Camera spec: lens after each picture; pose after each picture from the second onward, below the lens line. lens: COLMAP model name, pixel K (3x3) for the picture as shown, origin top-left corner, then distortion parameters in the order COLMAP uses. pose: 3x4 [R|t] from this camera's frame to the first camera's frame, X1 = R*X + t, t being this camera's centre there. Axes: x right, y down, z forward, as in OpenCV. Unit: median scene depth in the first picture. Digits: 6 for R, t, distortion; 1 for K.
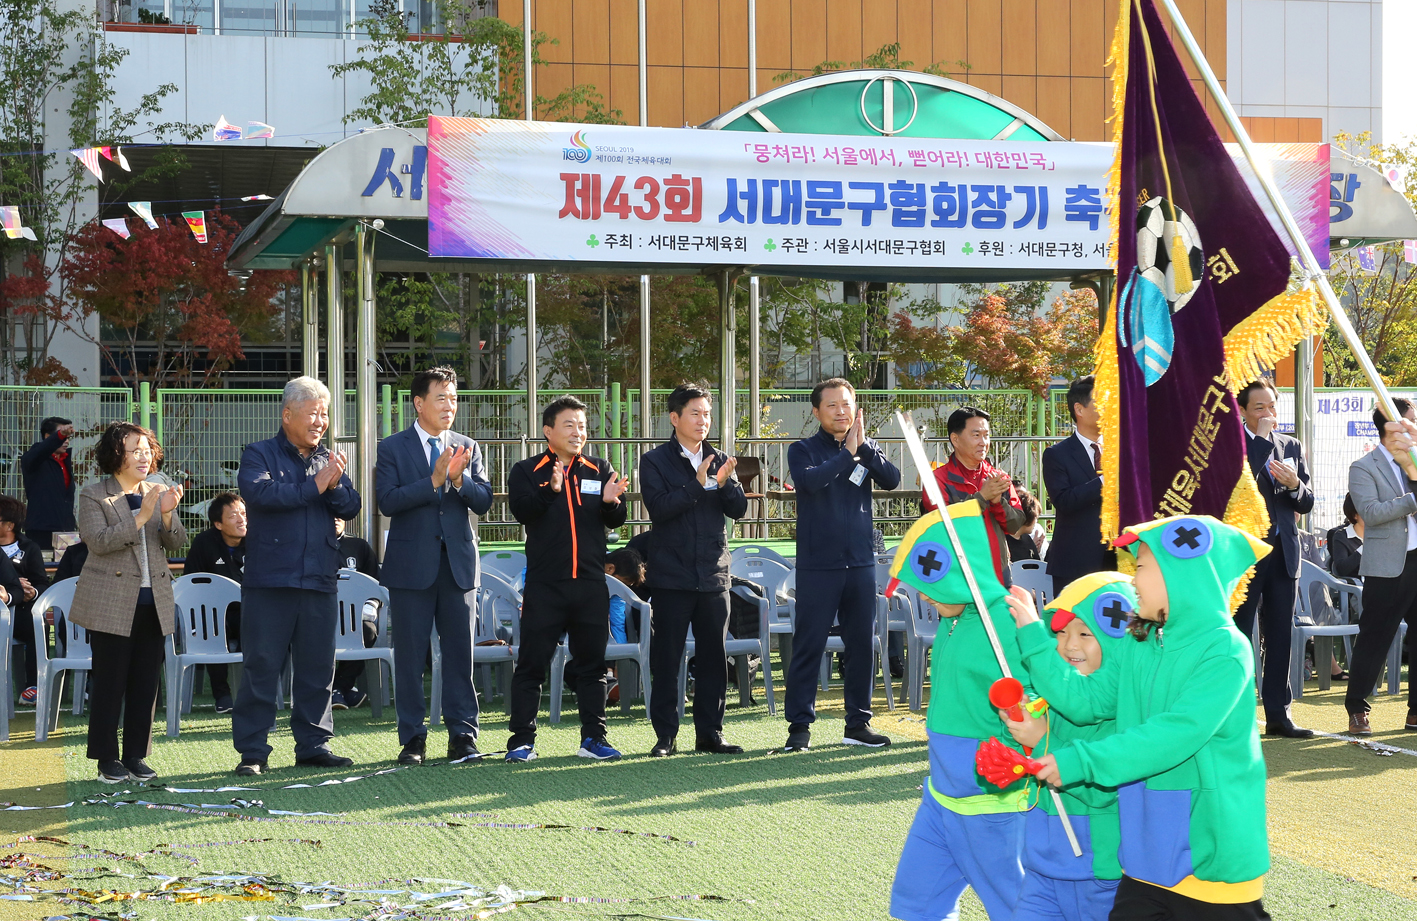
lens RADIAL K [[2421.9, 0, 698.4], [0, 2421.9, 464.4], [0, 0, 1]] dist [0.082288, 0.000000]
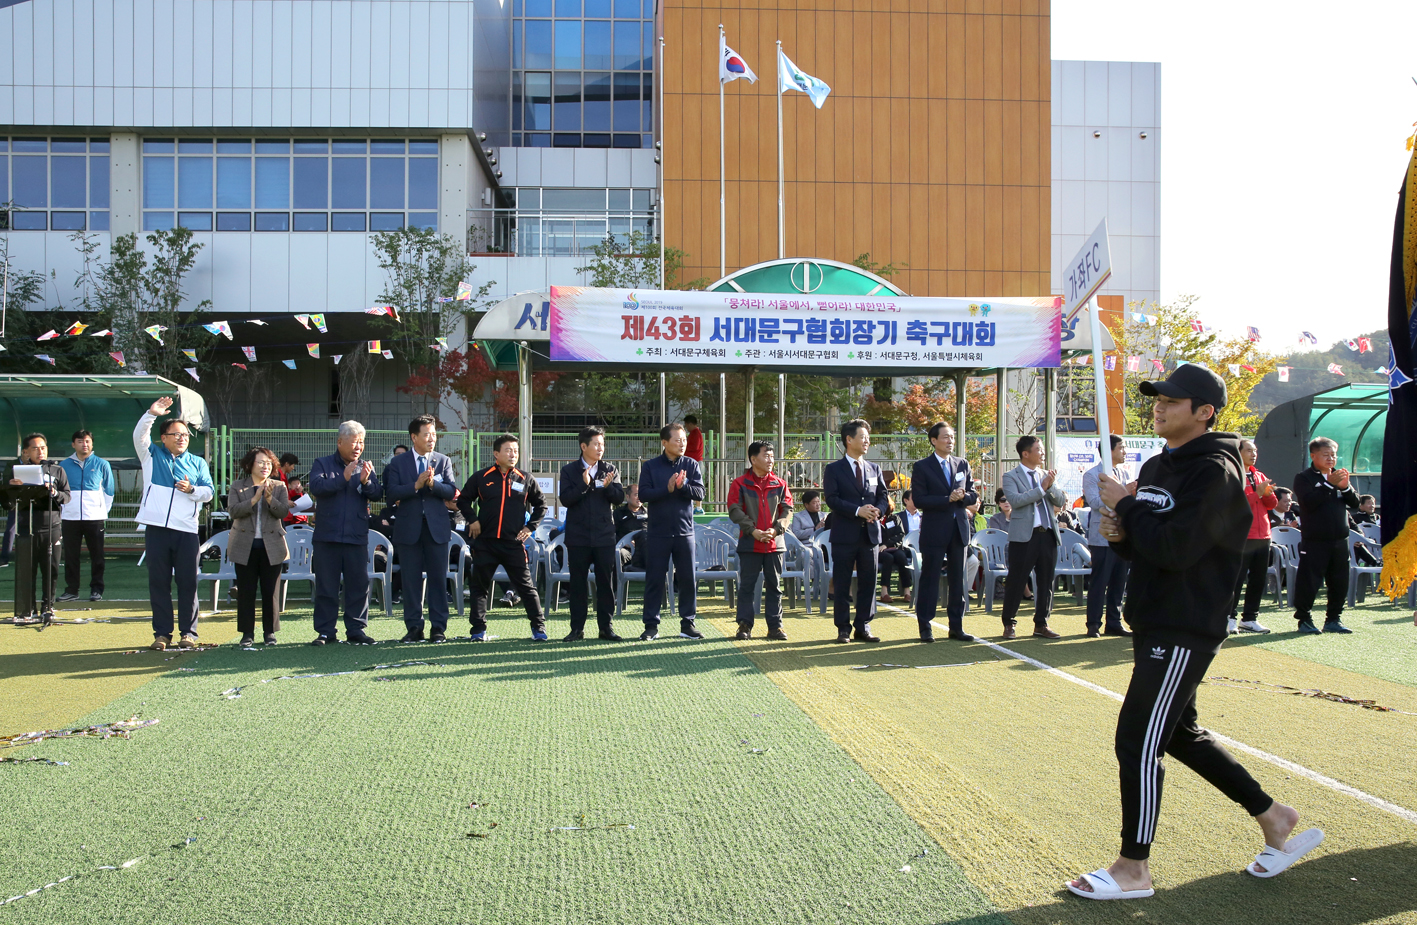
lens RADIAL K [[1160.1, 0, 667.7], [0, 1160.1, 490.1], [0, 0, 1]] dist [-0.070265, 0.067897]
pose [[0.986902, 0.010847, -0.160953, 0.119768], [-0.008399, 0.999839, 0.015886, -0.000658], [0.161100, -0.014326, 0.986834, 0.125620]]
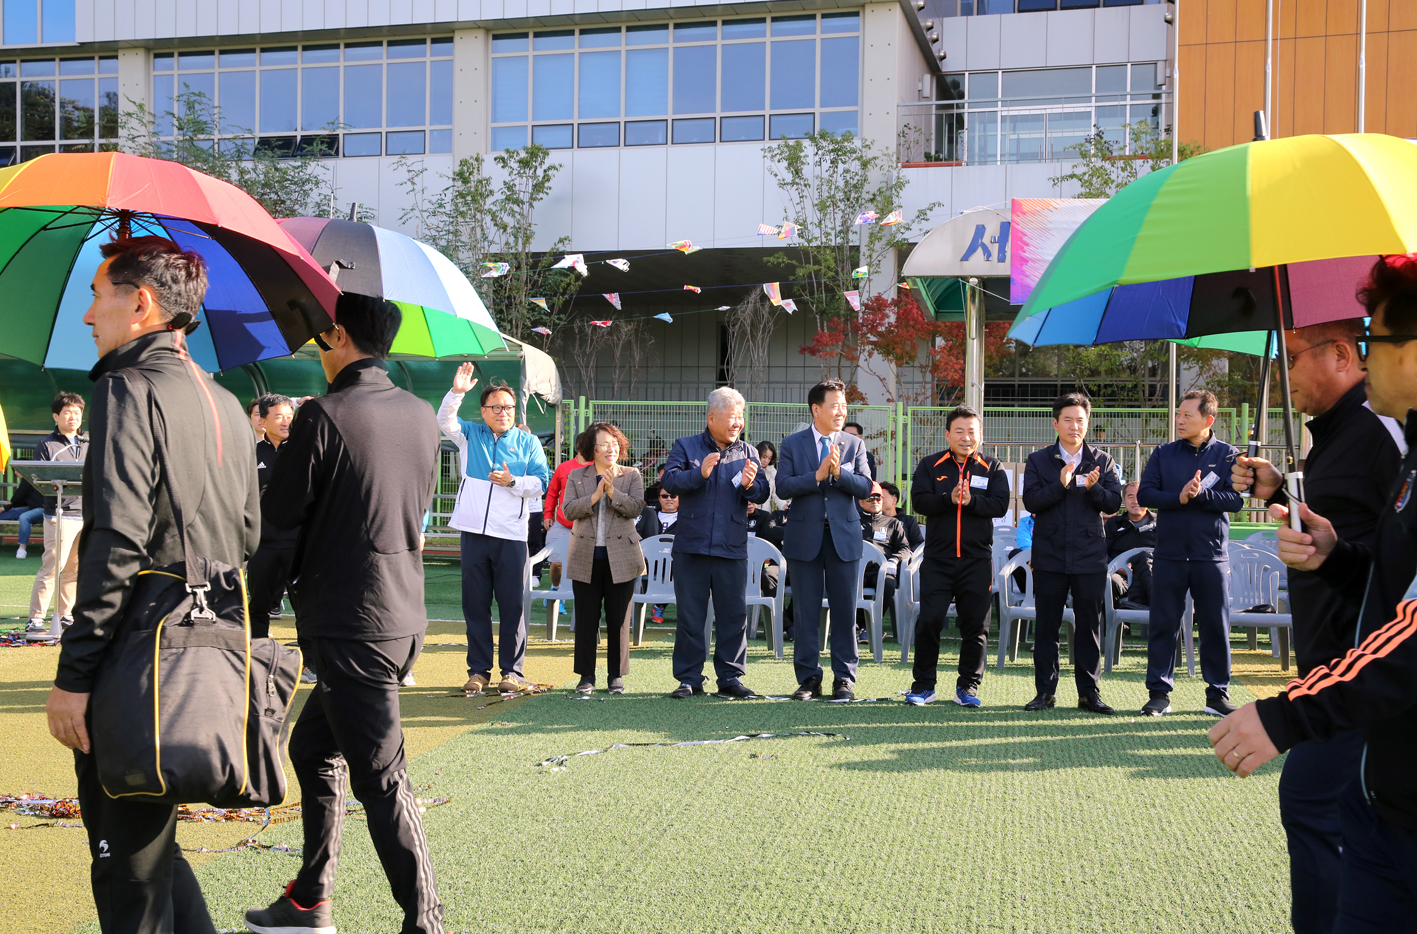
lens RADIAL K [[1535.8, 0, 703.7], [0, 1535.8, 457.6], [0, 0, 1]] dist [0.029472, 0.000000]
pose [[0.896685, 0.018444, -0.442284, 0.109464], [-0.019205, 0.999812, 0.002759, -0.000745], [0.442252, 0.006020, 0.896871, 0.163500]]
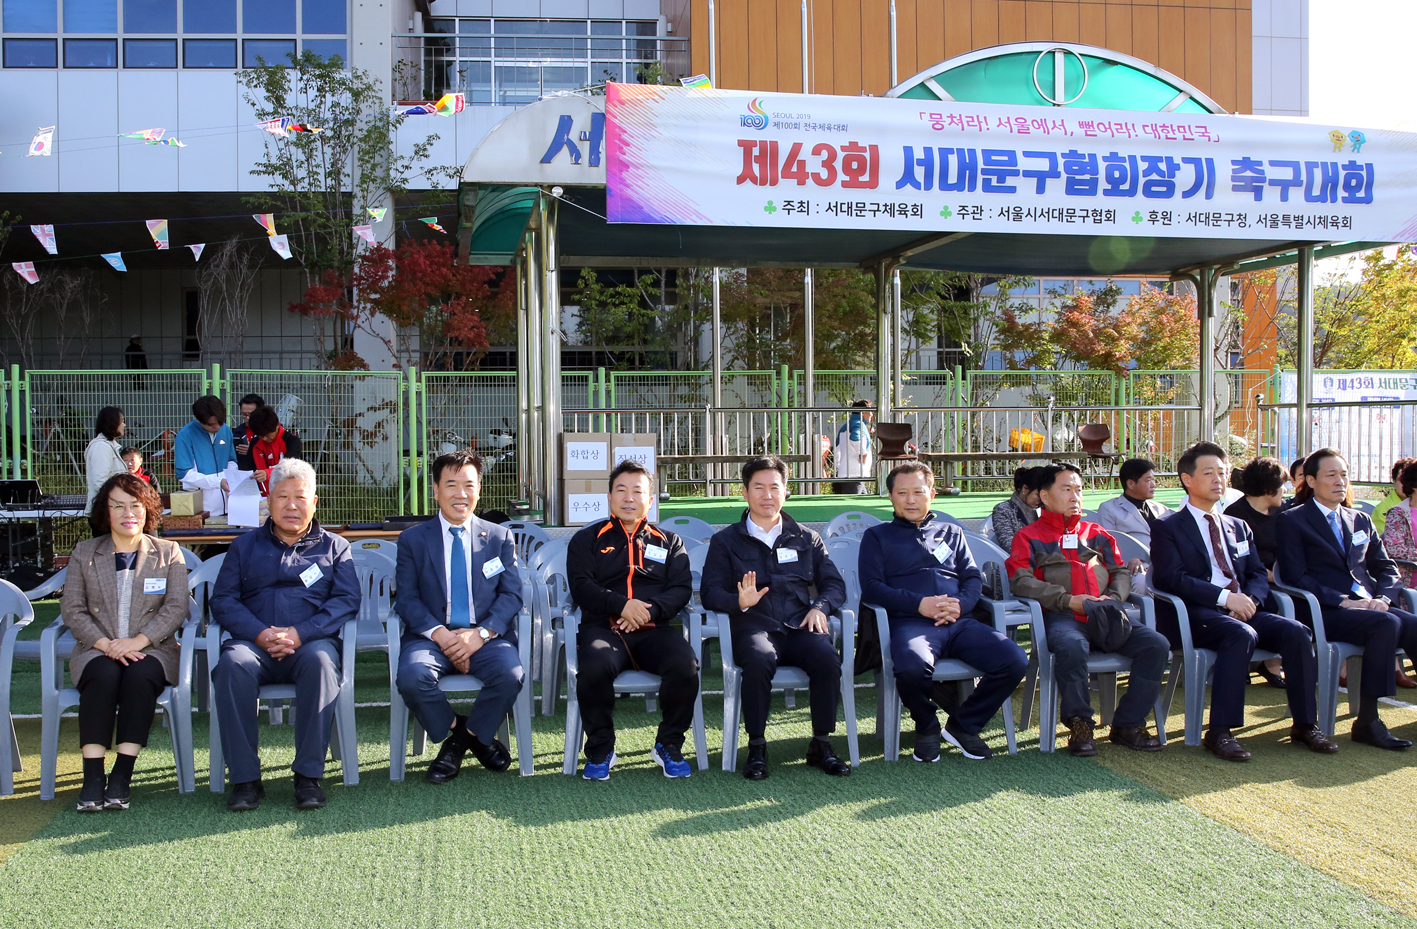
lens RADIAL K [[1391.7, 0, 685.5], [0, 1391.7, 495.2], [0, 0, 1]] dist [-0.066241, 0.000000]
pose [[0.995255, 0.001692, -0.097282, -0.022115], [0.002761, 0.998955, 0.045624, 0.000556], [0.097258, -0.045676, 0.994211, 0.413919]]
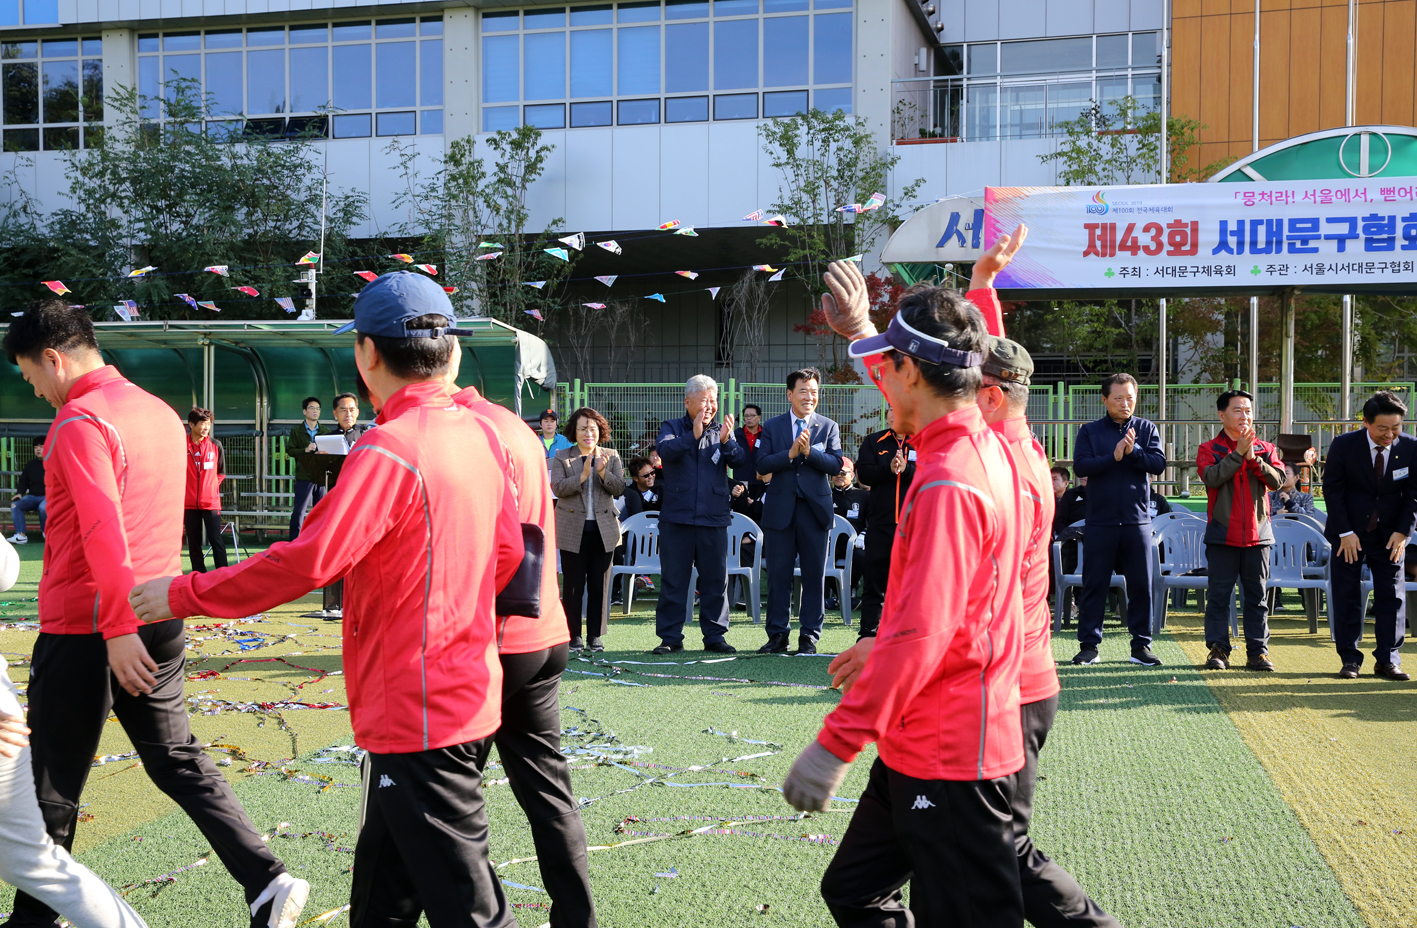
lens RADIAL K [[1625.9, 0, 707.4], [0, 1625.9, 458.3], [0, 0, 1]] dist [0.060069, 0.000000]
pose [[0.895891, 0.014091, -0.444051, 0.157412], [-0.008214, 0.999851, 0.015158, -0.001477], [0.444198, -0.009932, 0.895873, 0.090347]]
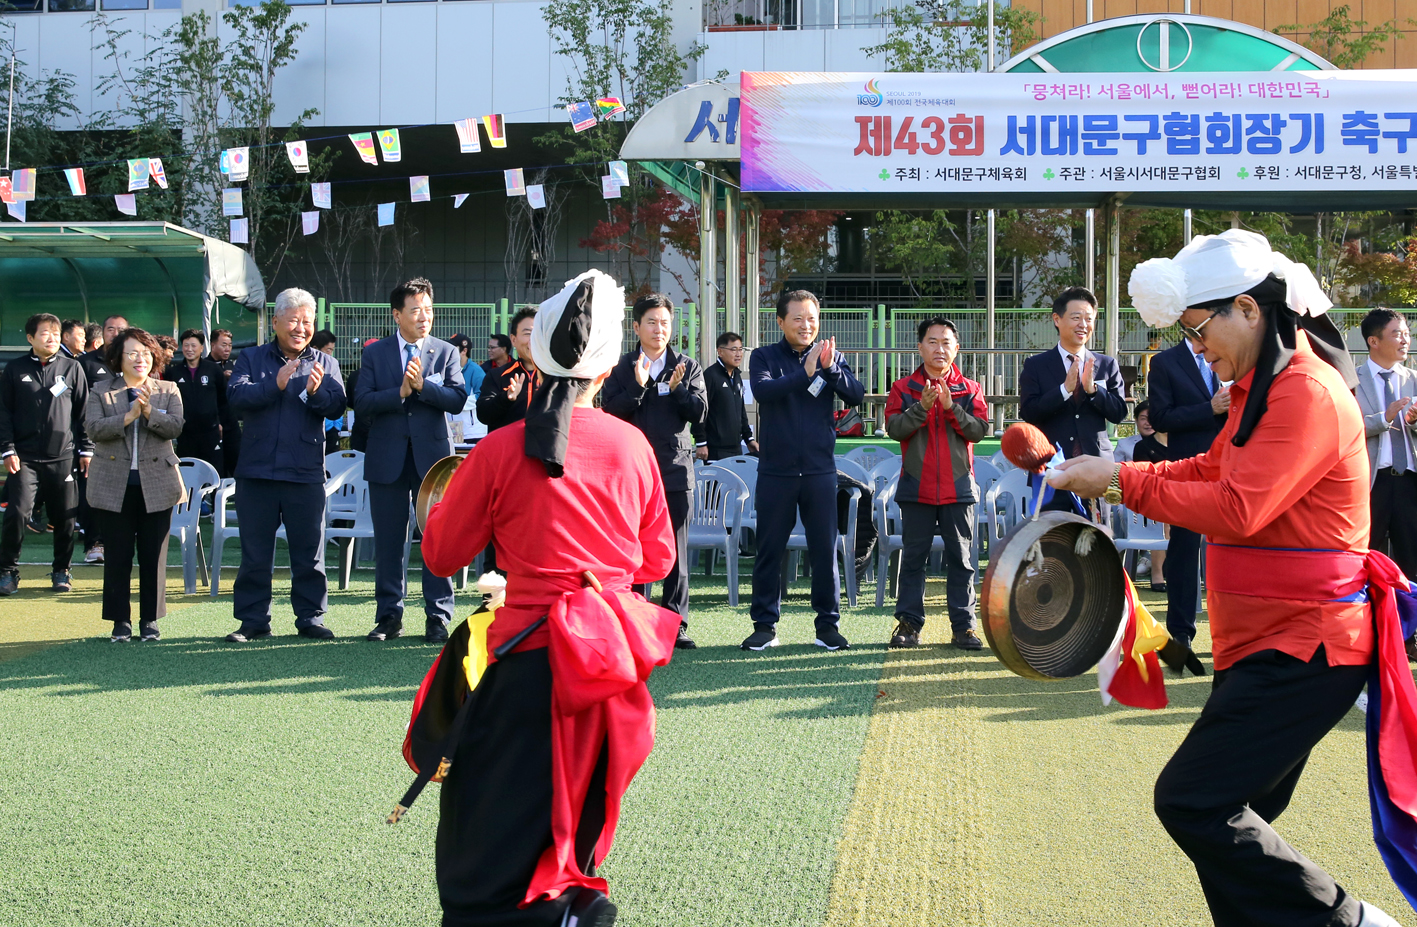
lens RADIAL K [[1828.0, 0, 769.9], [0, 1828.0, 343.6], [0, 0, 1]] dist [-0.007960, 0.000000]
pose [[0.936734, 0.004224, -0.350017, 0.204671], [-0.009110, 0.999883, -0.012314, -0.001463], [0.349924, 0.014724, 0.936662, 0.173597]]
